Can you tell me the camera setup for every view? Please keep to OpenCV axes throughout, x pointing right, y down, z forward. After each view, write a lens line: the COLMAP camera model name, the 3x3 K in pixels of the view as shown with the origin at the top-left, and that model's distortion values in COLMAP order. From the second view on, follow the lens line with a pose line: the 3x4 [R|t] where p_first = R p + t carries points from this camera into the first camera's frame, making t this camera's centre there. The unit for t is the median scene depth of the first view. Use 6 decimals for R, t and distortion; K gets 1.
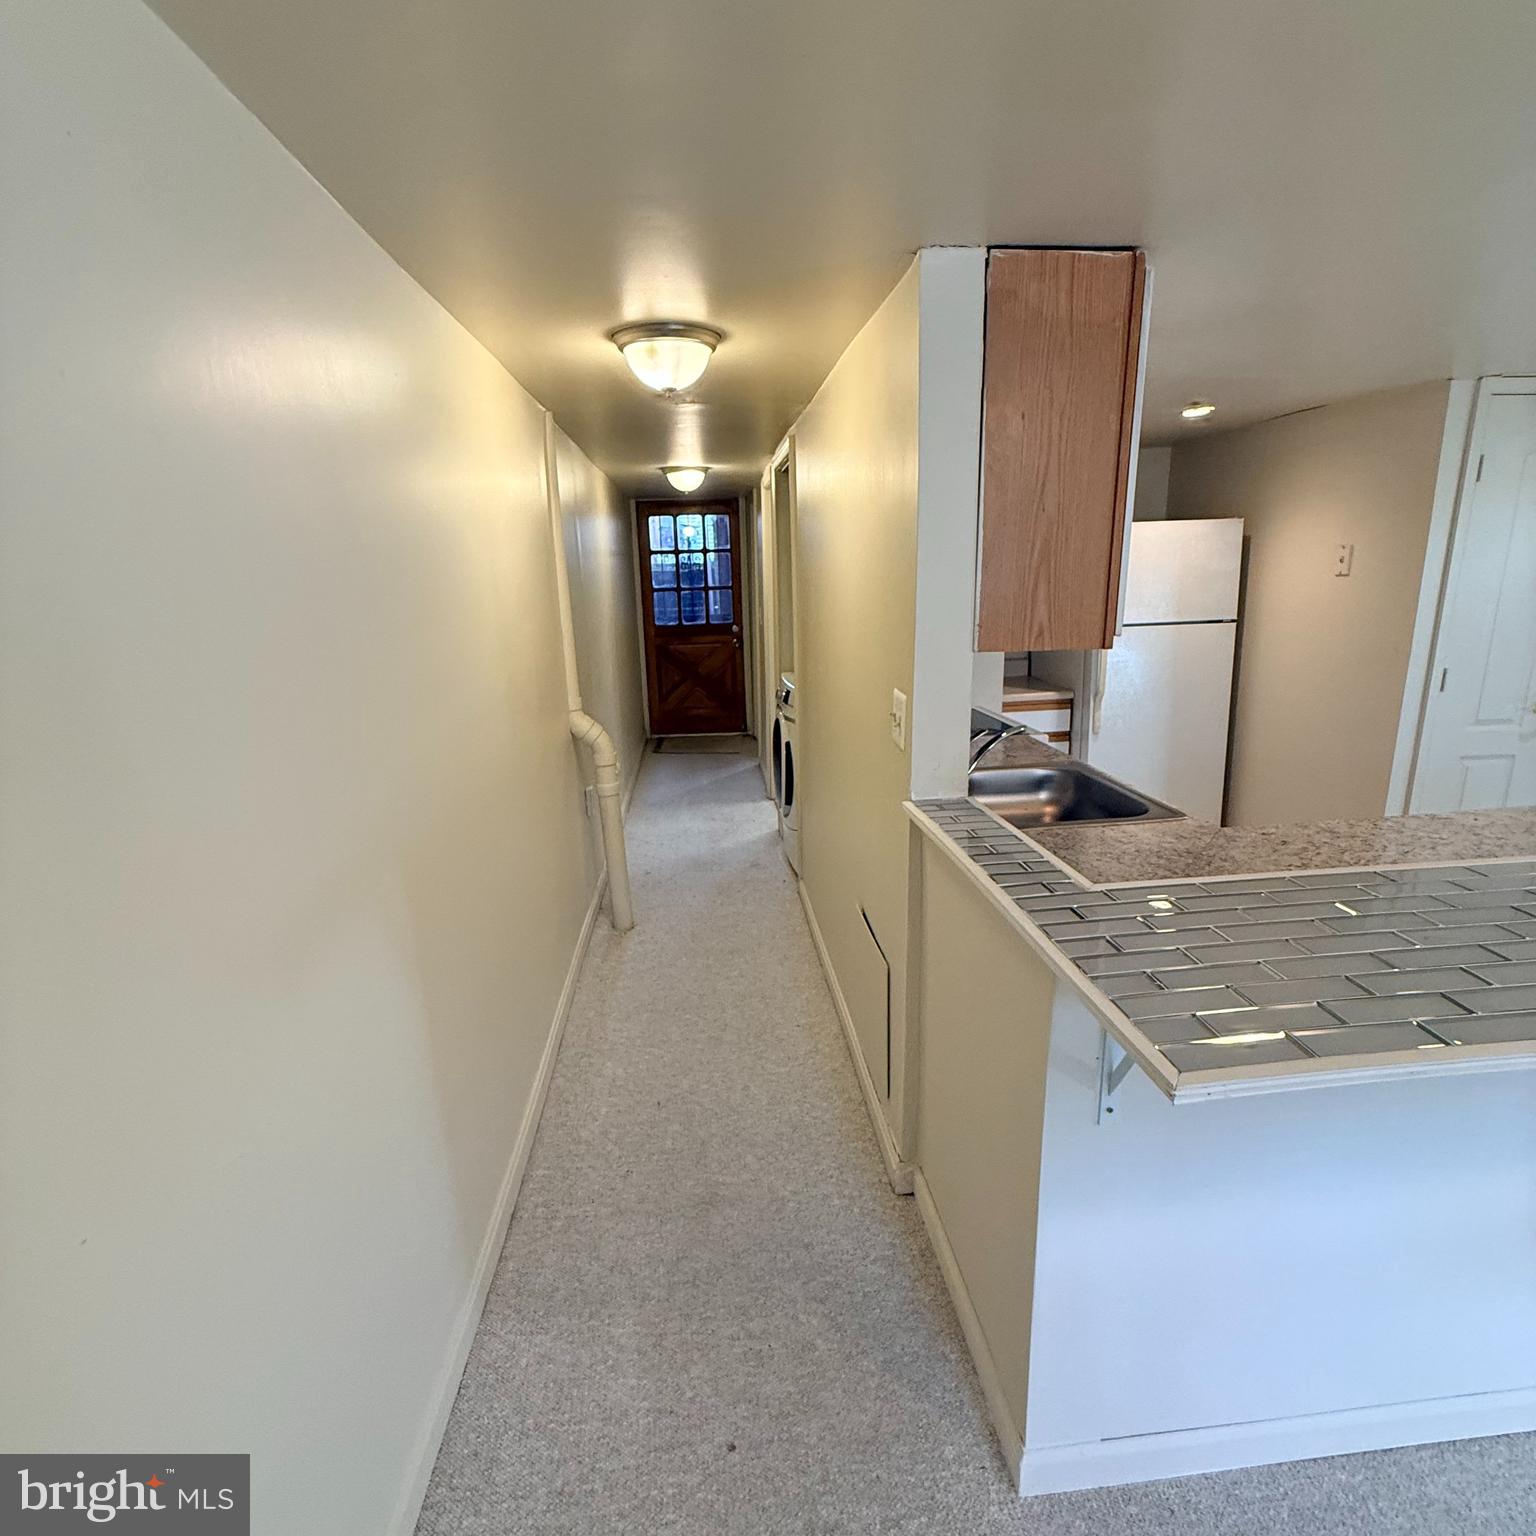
lens RADIAL K [[814.8, 0, 767.7], [0, 814.8, 763.2], [0, 0, 1]] dist [-0.000970, 0.000275]
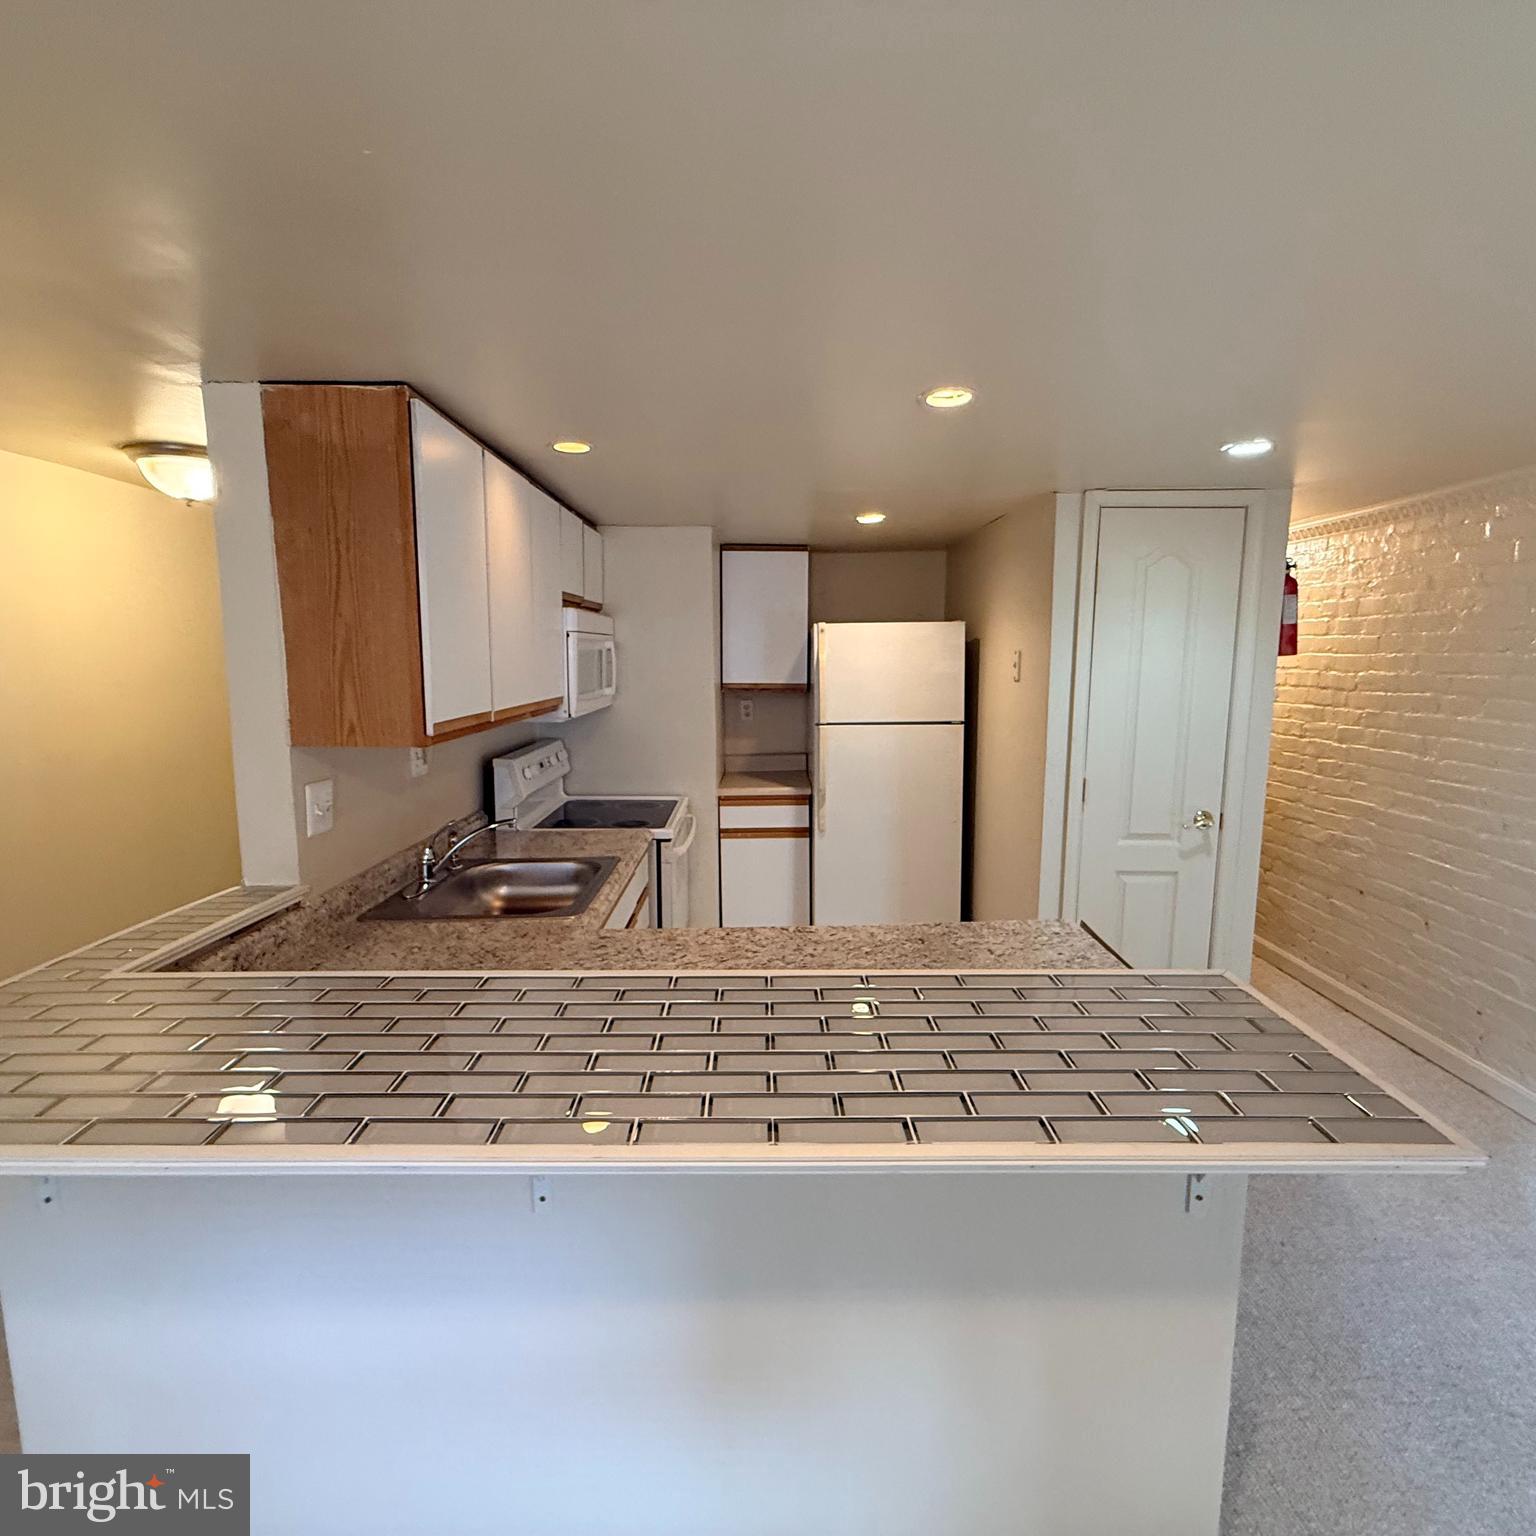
lens RADIAL K [[813.1, 0, 763.2], [0, 813.1, 767.6], [0, 0, 1]] dist [-0.000001, -0.000994]
pose [[0.995587, 0.037030, -0.086227, 0.694350], [-0.045194, 0.994476, -0.094739, -0.026727], [0.082242, 0.098218, 0.991761, 0.008987]]
